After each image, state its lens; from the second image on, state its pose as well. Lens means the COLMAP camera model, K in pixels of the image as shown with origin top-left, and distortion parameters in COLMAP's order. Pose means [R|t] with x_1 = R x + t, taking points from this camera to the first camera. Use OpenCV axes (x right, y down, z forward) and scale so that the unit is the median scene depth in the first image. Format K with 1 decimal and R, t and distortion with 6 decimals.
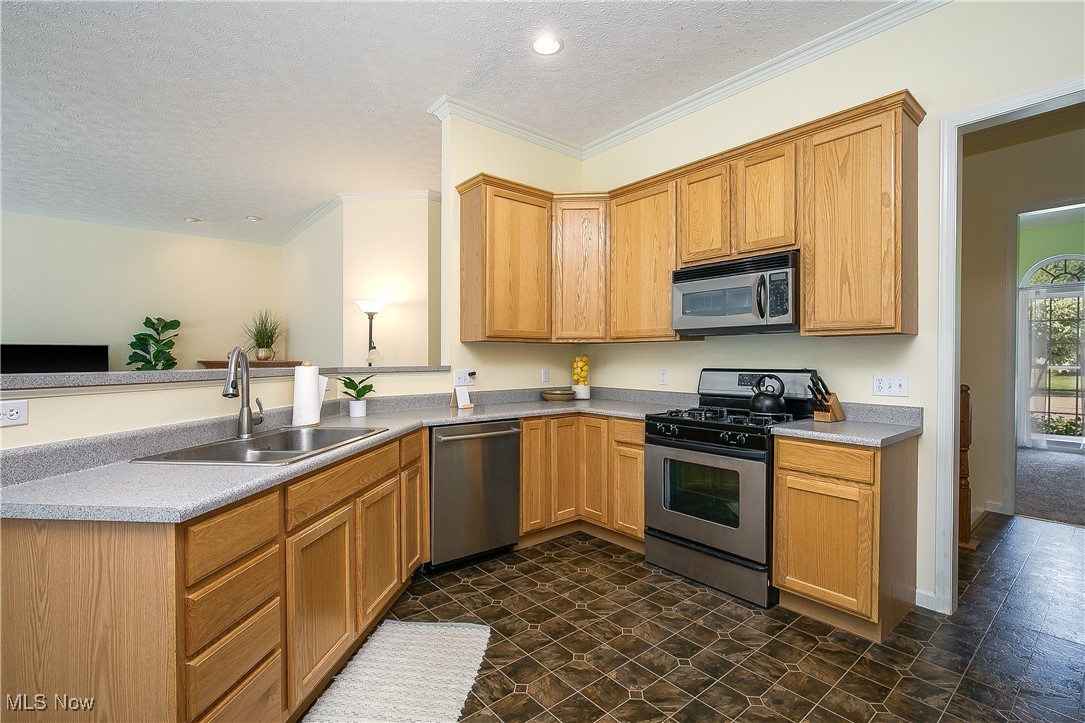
lens RADIAL K [[503.4, 0, 546.1], [0, 503.4, 364.3], [0, 0, 1]] dist [-0.023405, 0.004139]
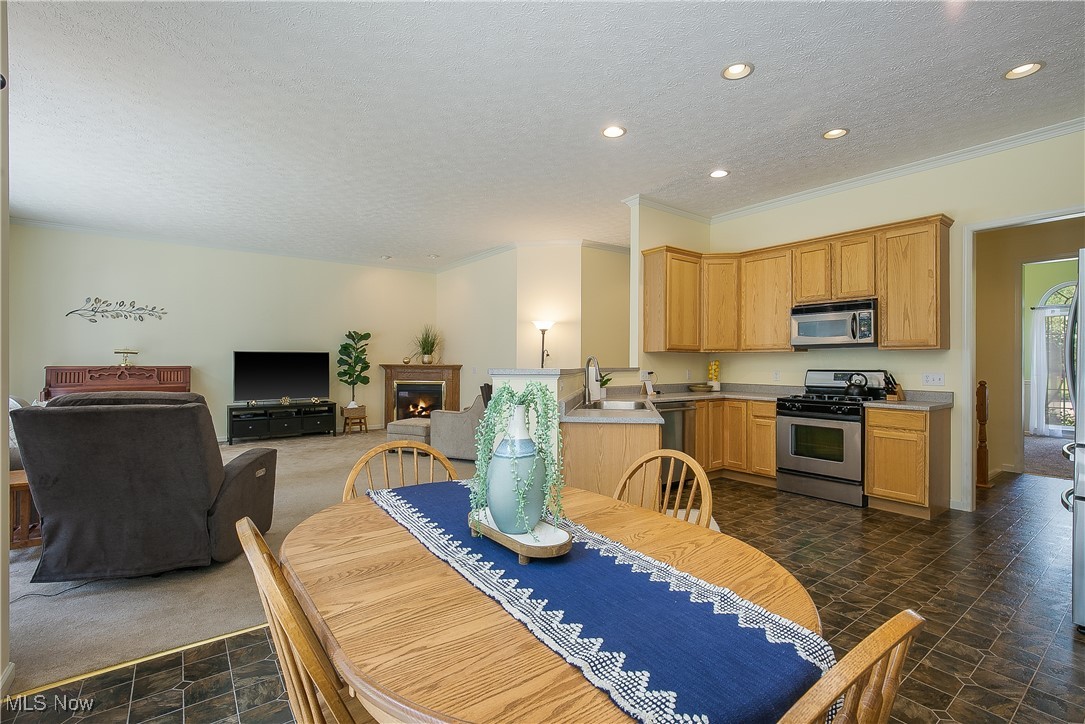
lens RADIAL K [[503.4, 0, 543.8], [0, 503.4, 358.2], [0, 0, 1]] dist [-0.023405, 0.004139]
pose [[0.996895, 0.000556, -0.078739, -0.416373], [-0.002127, 0.999800, -0.019868, 0.006409], [0.078712, 0.019973, 0.996697, -0.655134]]
